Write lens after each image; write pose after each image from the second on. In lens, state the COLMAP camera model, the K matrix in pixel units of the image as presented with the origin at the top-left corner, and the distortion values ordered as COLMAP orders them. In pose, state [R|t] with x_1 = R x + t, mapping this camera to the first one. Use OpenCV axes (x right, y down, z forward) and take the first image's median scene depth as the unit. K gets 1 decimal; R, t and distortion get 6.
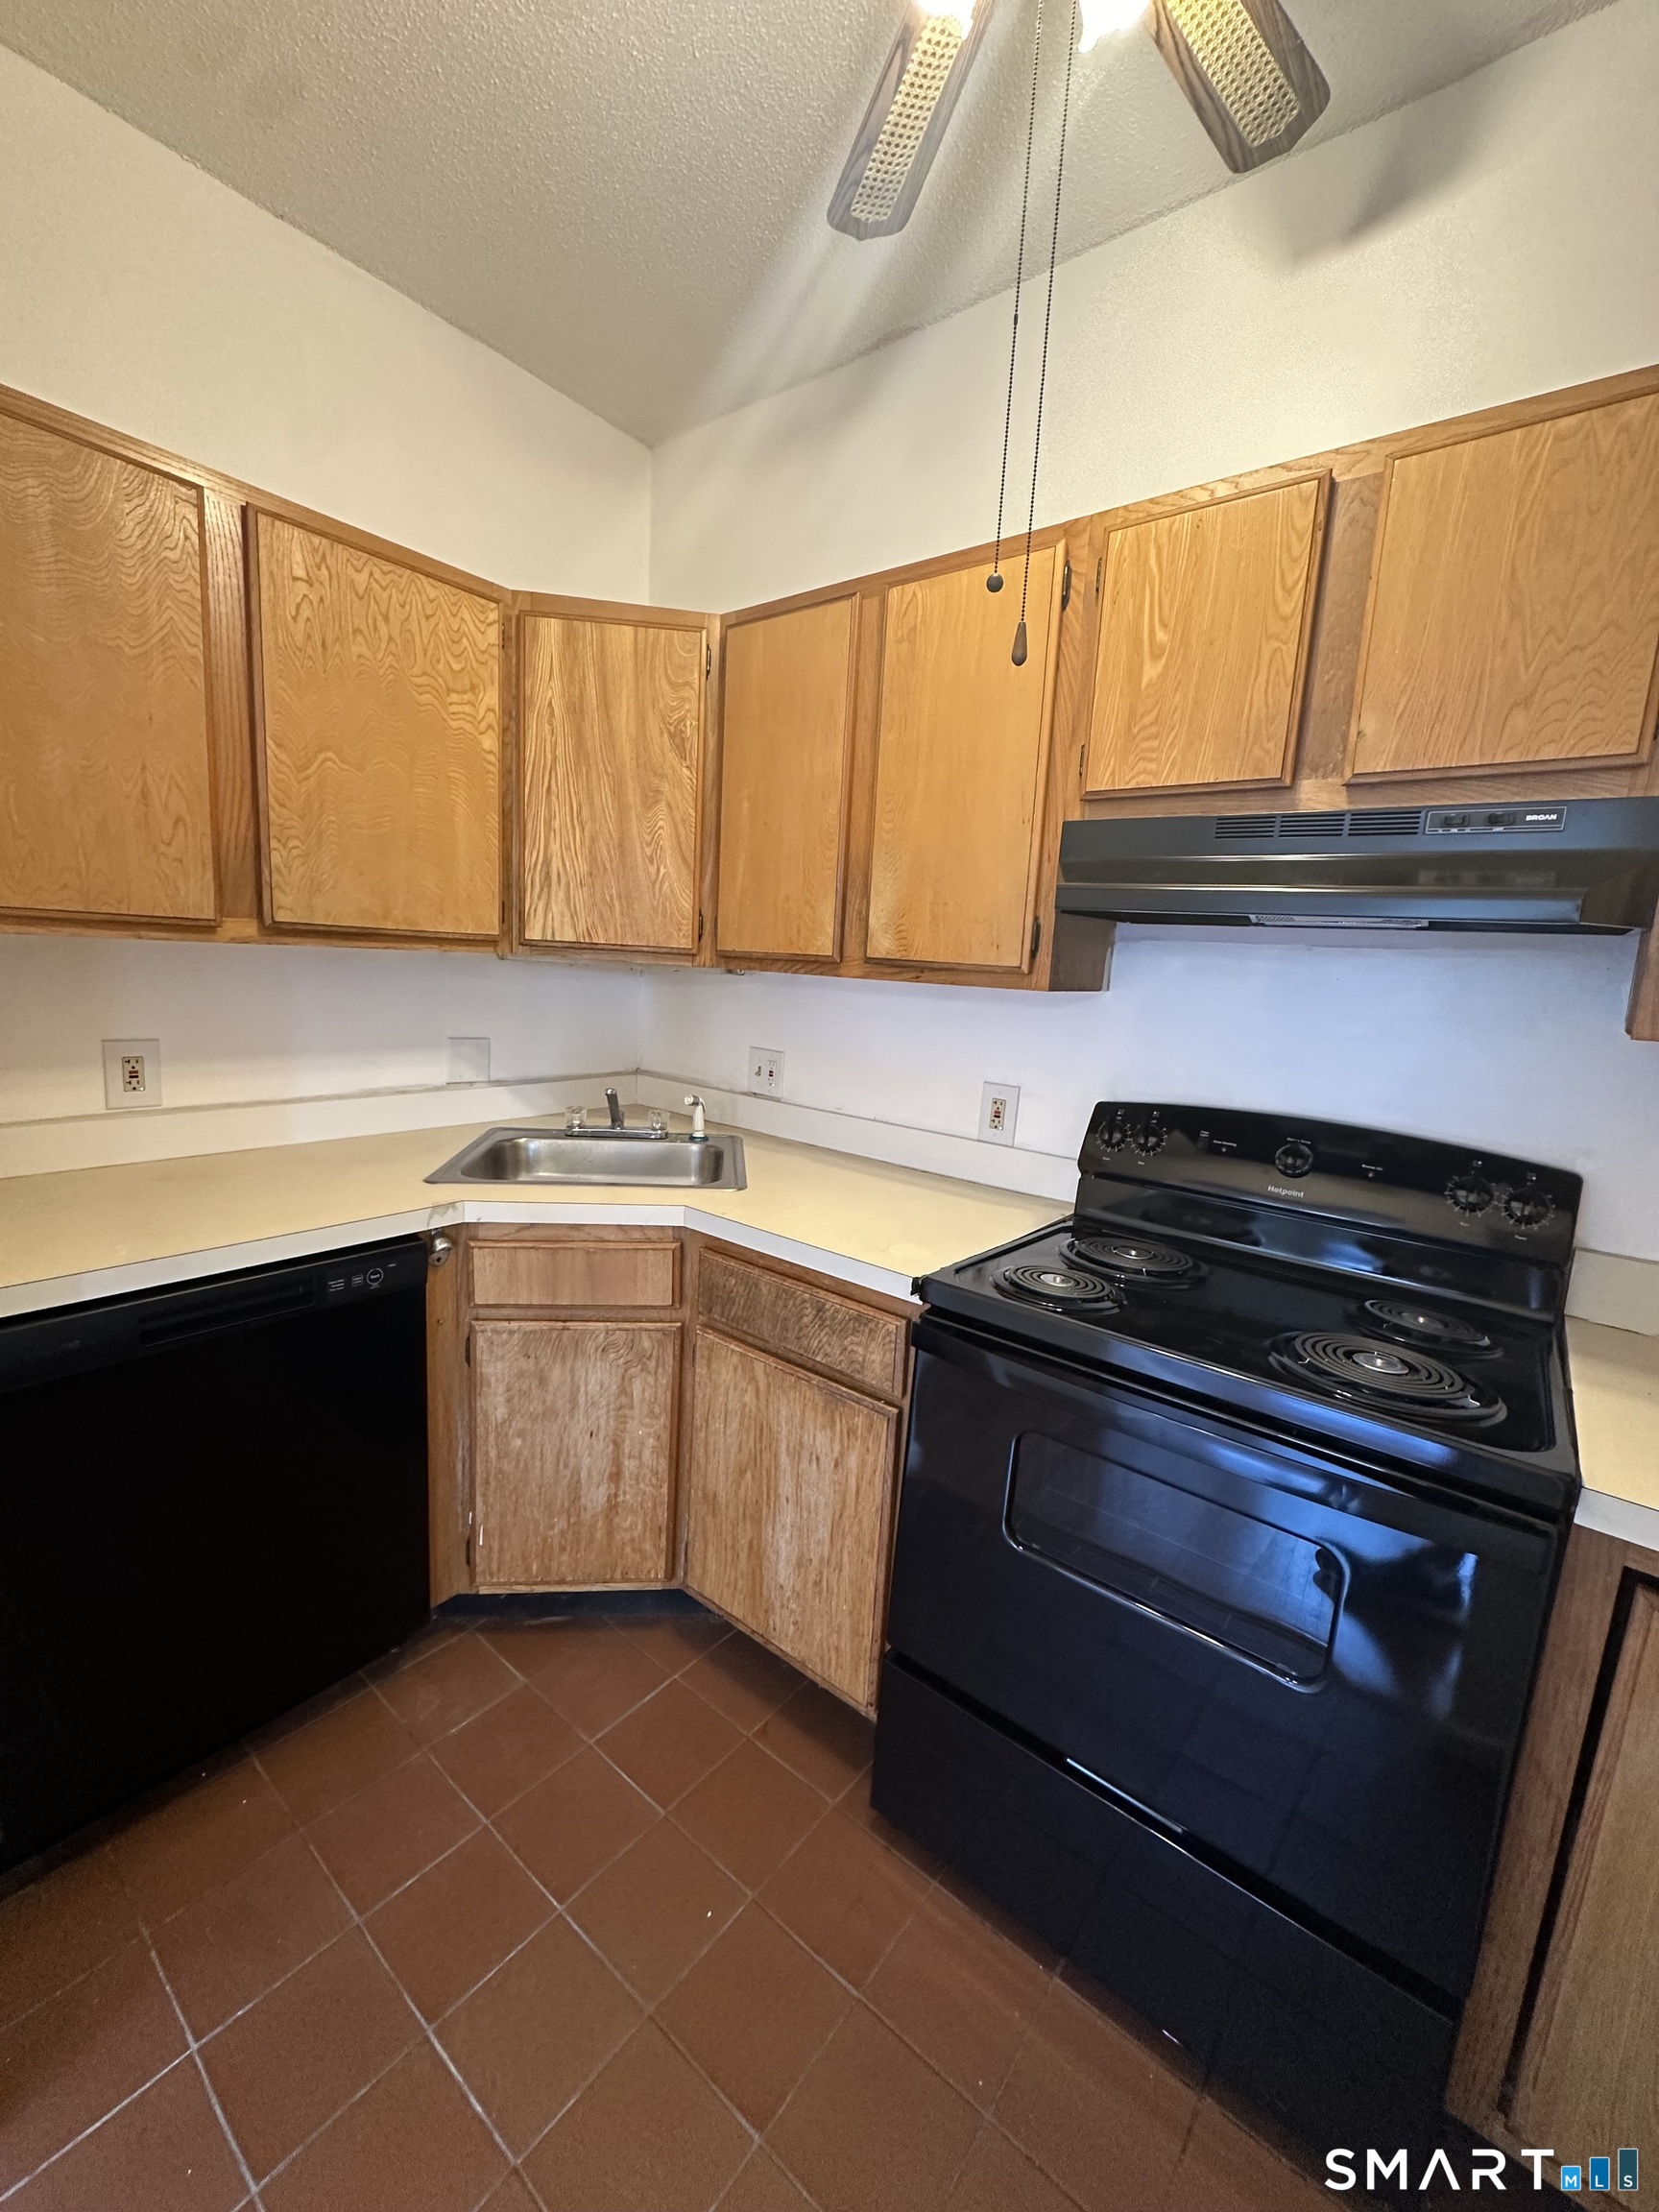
lens RADIAL K [[885.4, 0, 831.9], [0, 885.4, 1104.5], [0, 0, 1]] dist [-0.003401, 0.000545]
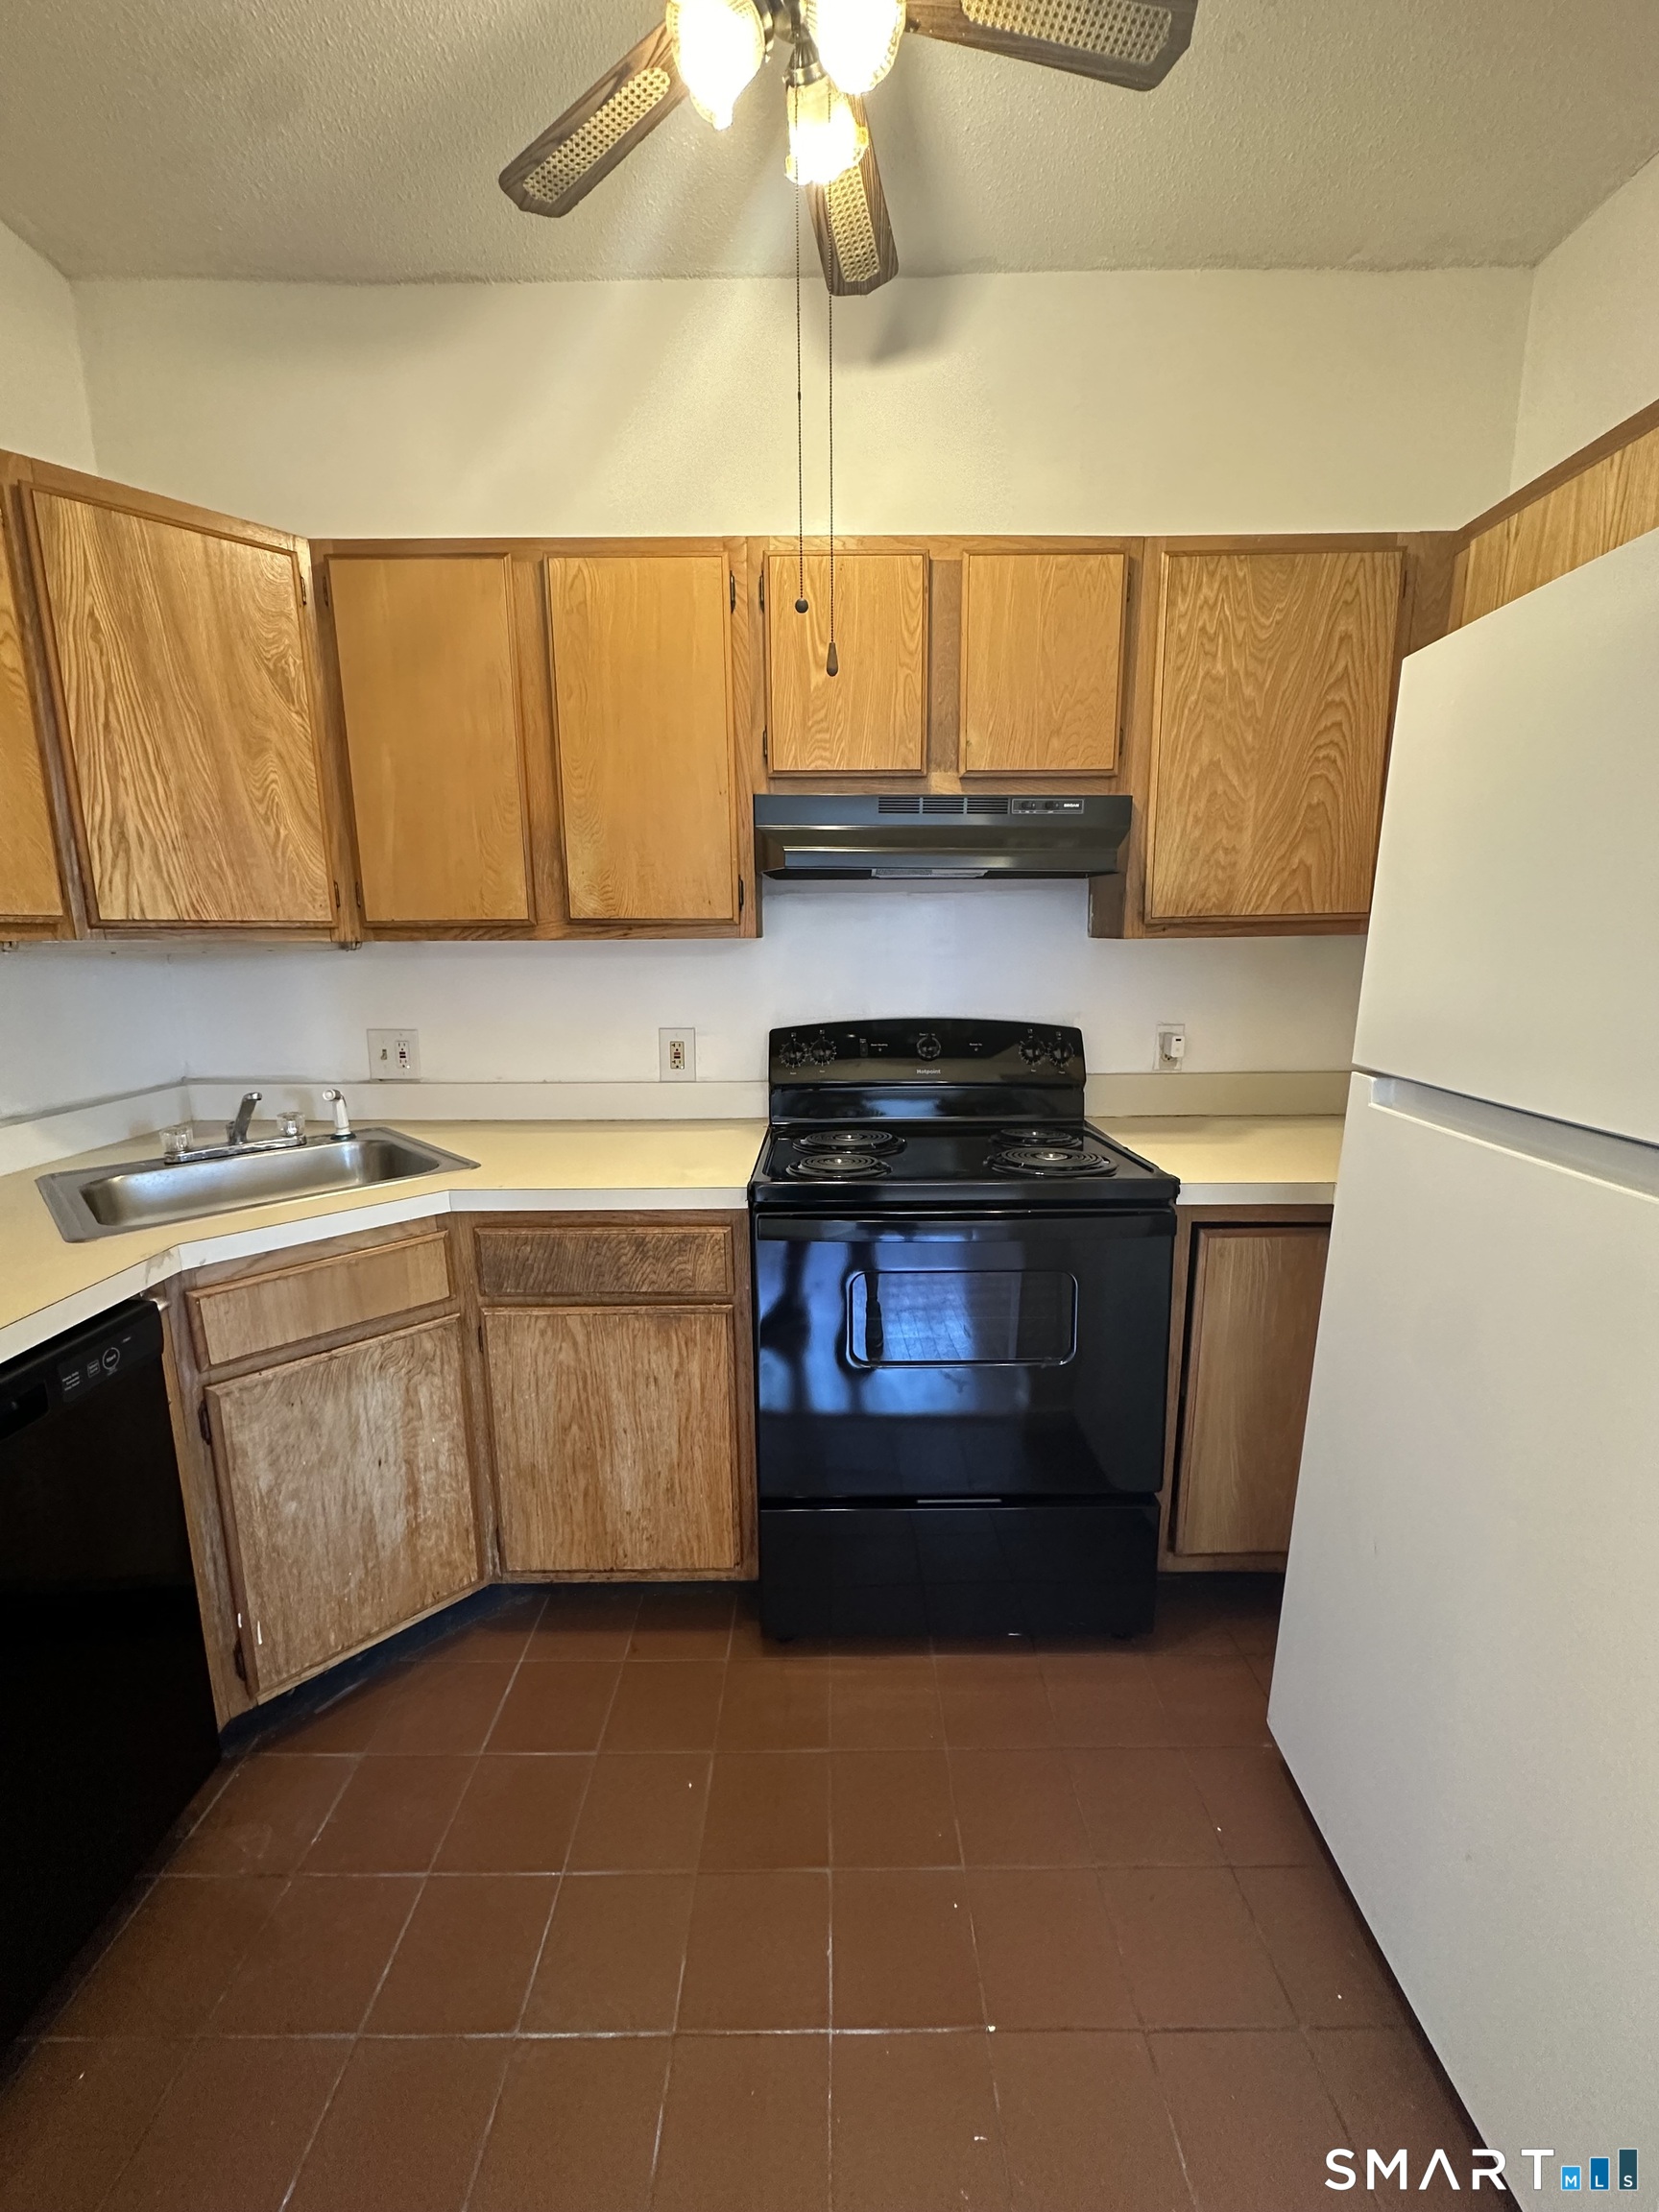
lens RADIAL K [[885.4, 0, 834.6], [0, 885.4, 1105.6], [0, 0, 1]] dist [-0.003401, 0.000545]
pose [[0.778128, -0.176789, 0.602712, -0.423447], [0.152297, 0.984042, 0.092018, 0.001103], [-0.609362, 0.020190, 0.792635, -0.007327]]
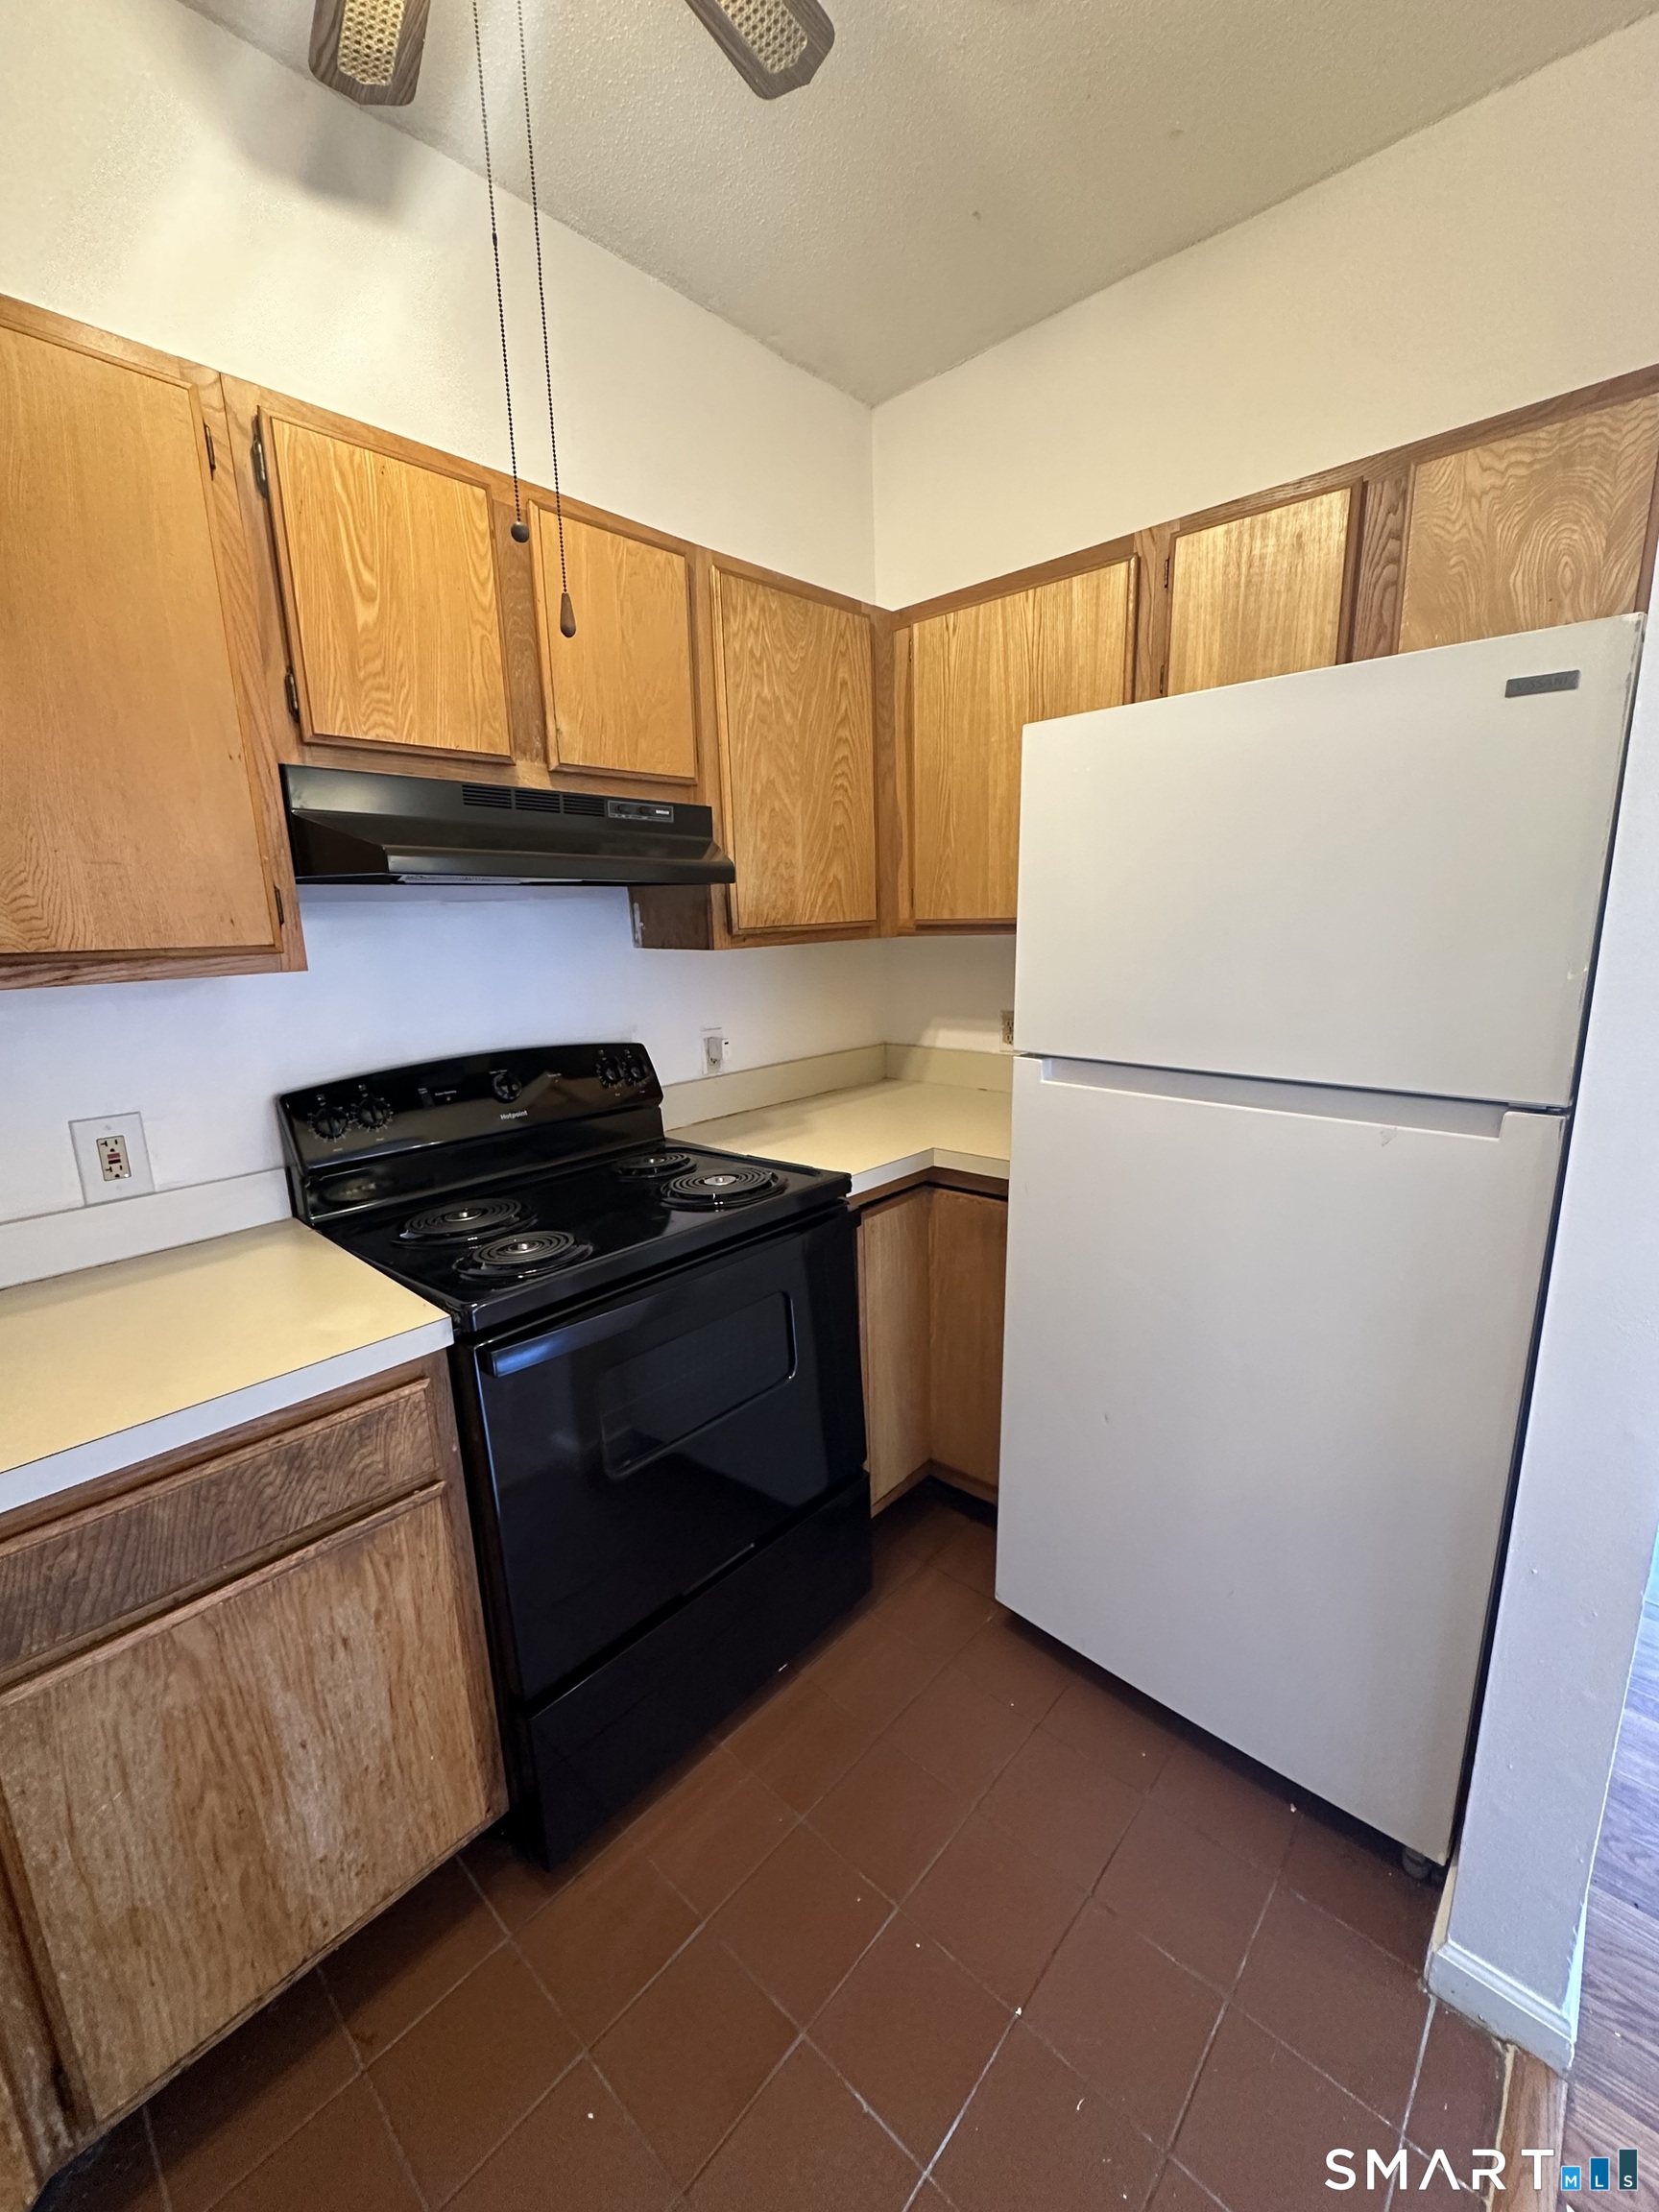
lens RADIAL K [[885.4, 0, 836.8], [0, 885.4, 1103.4], [0, 0, 1]] dist [-0.003401, 0.000545]
pose [[0.065841, -0.264594, 0.962109, -0.546938], [0.193413, 0.949299, 0.247835, -0.116180], [-0.978906, 0.169767, 0.113679, 0.426360]]
